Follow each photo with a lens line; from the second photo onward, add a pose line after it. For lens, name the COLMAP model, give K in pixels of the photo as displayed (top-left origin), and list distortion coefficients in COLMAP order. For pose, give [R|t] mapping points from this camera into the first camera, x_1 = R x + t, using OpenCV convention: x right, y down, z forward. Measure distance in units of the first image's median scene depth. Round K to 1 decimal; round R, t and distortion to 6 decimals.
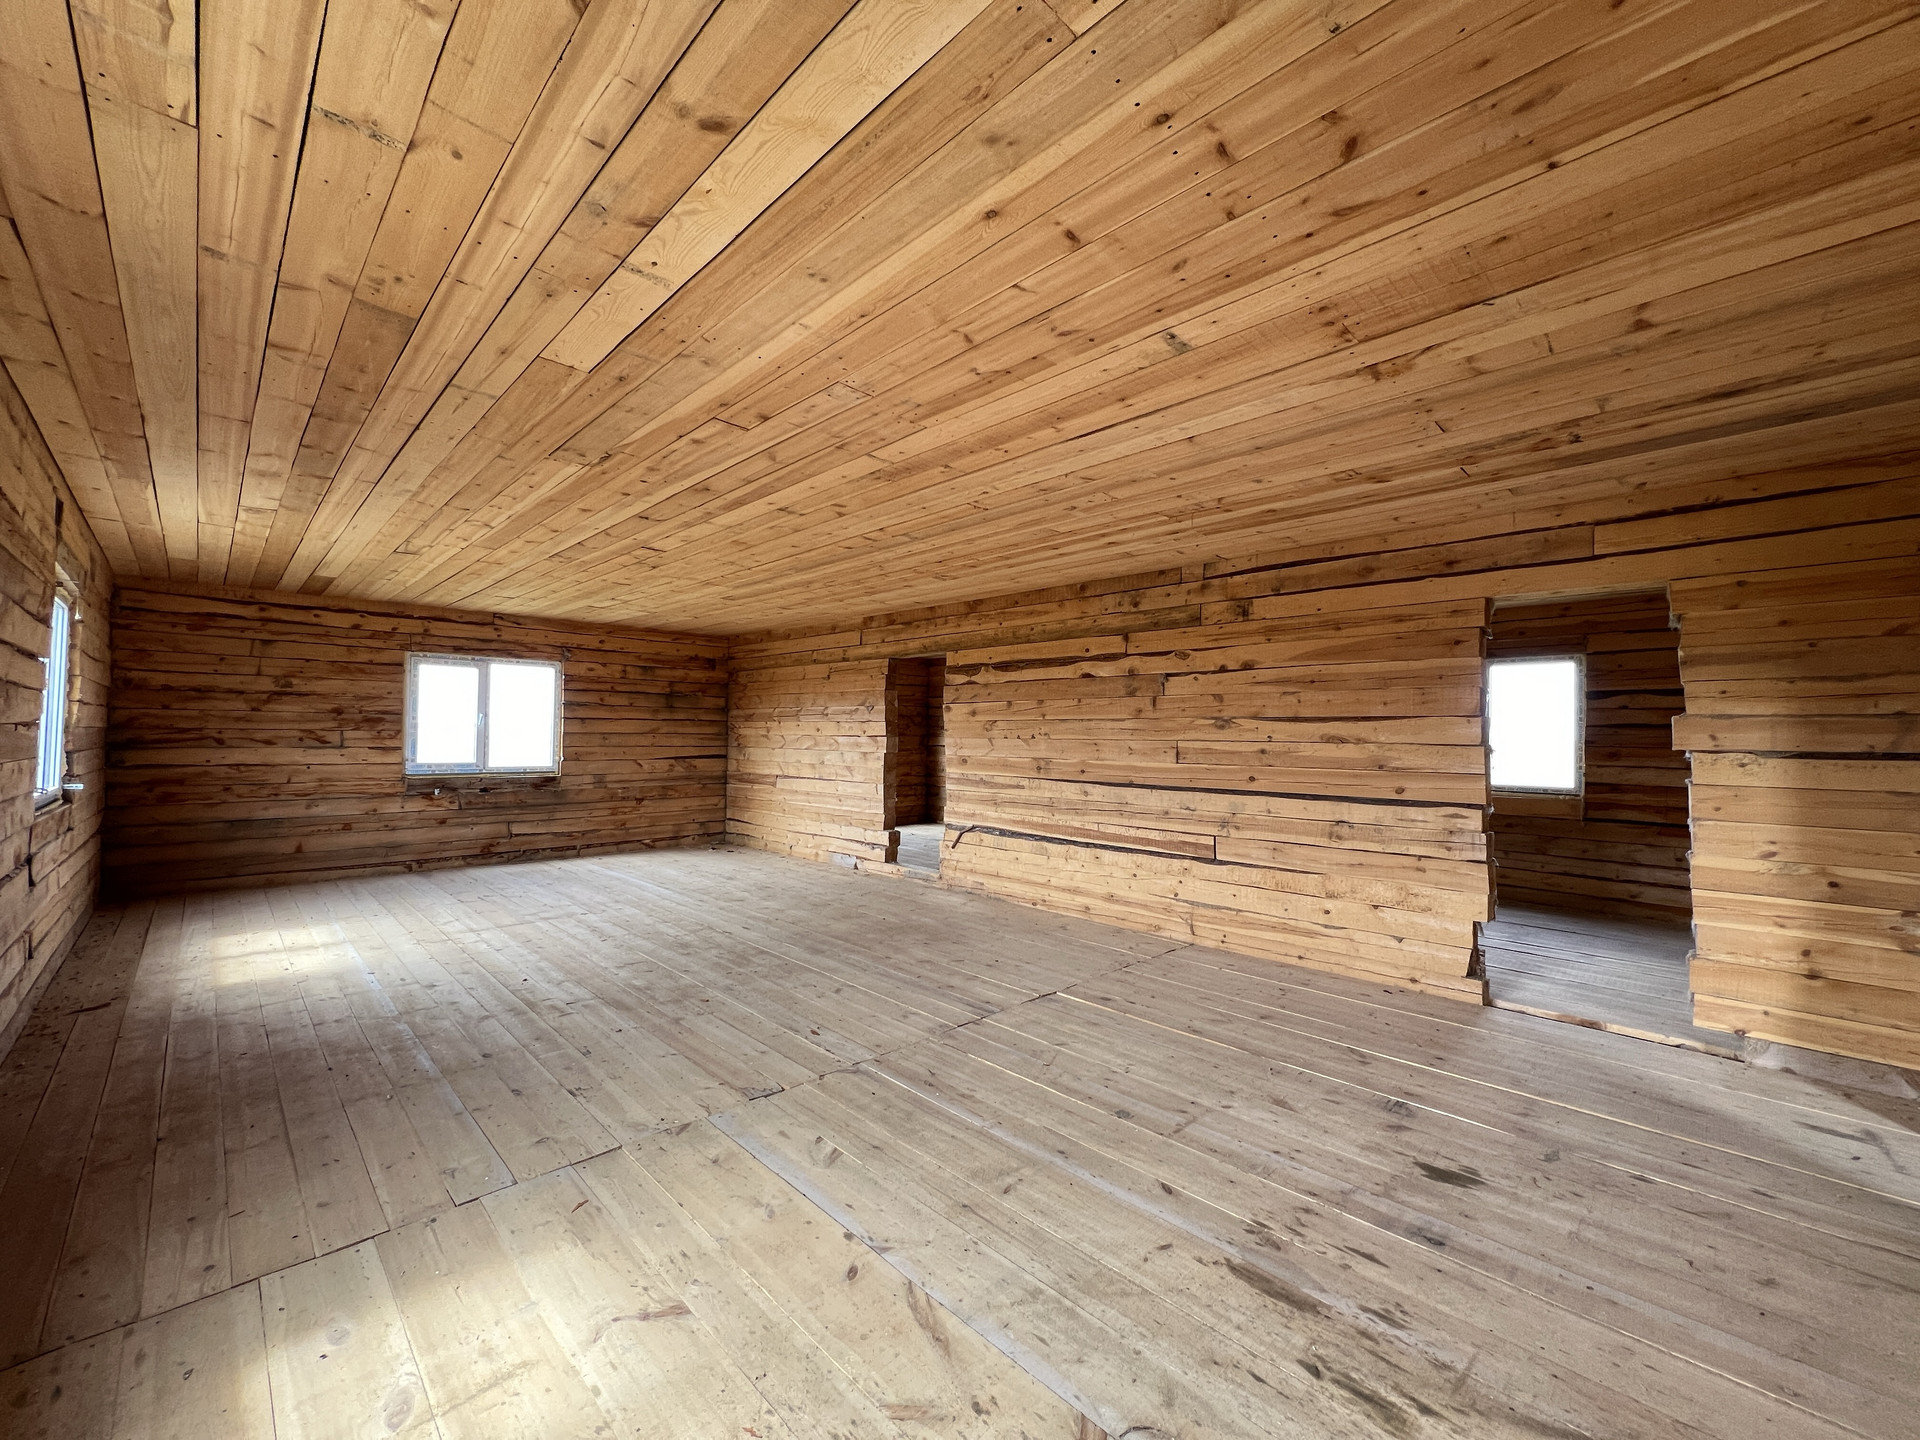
lens RADIAL K [[772.4, 0, 960.0], [0, 772.4, 725.4], [0, 0, 1]] dist [0.000201, 0.000017]
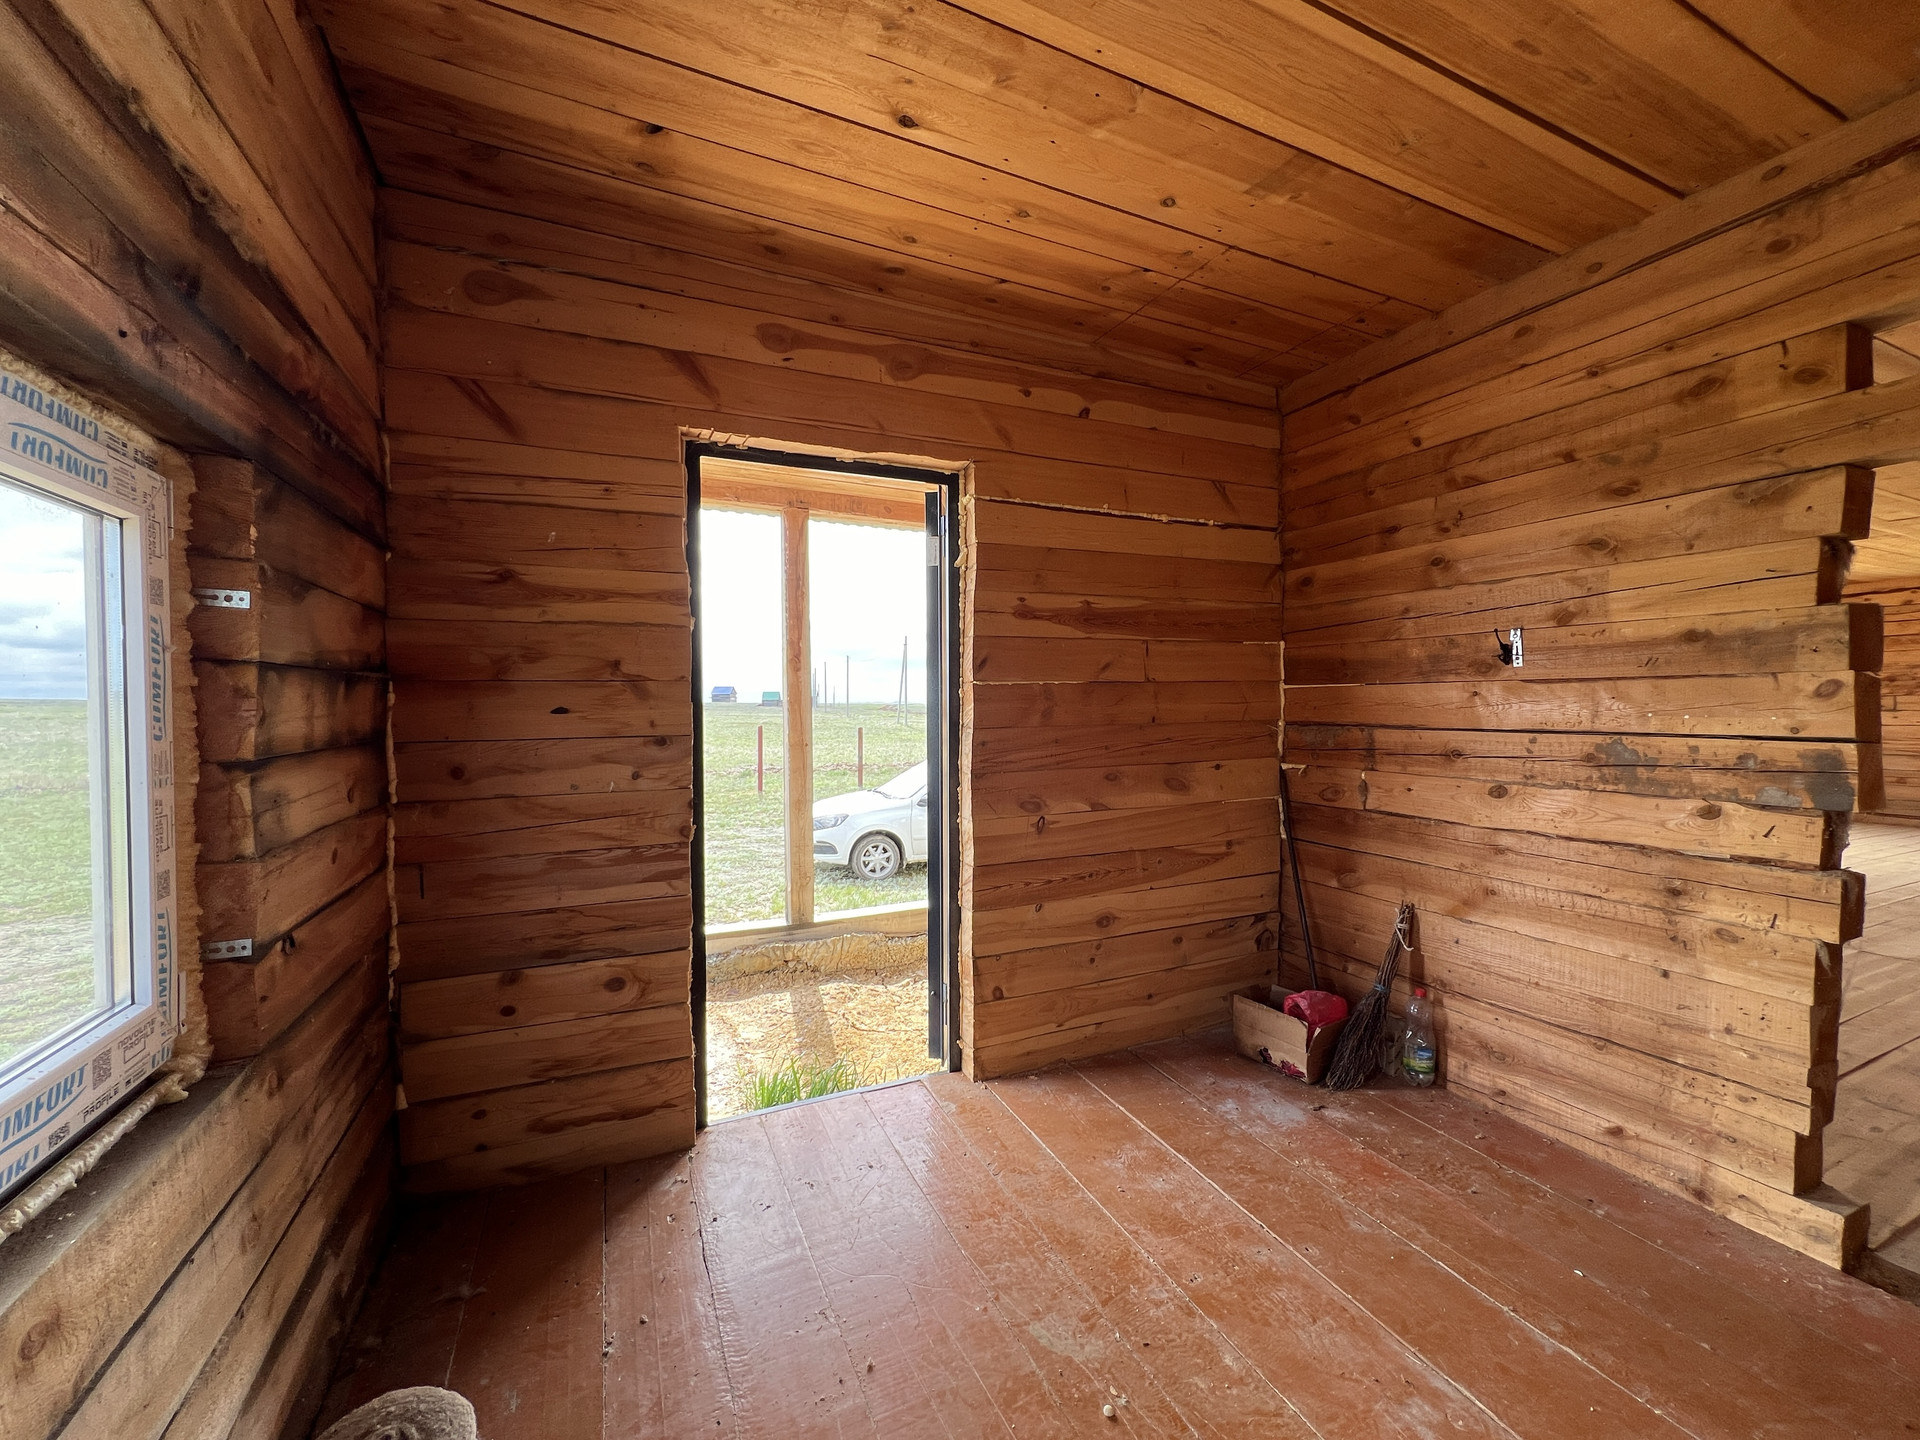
lens RADIAL K [[774.4, 0, 963.0], [0, 774.4, 715.3], [0, 0, 1]] dist [-0.003949, -0.000351]
pose [[-0.339355, 0.011902, -0.940583, 0.734790], [0.015038, 0.999861, 0.007227, 0.006794], [0.940538, -0.011692, -0.339487, 0.089883]]
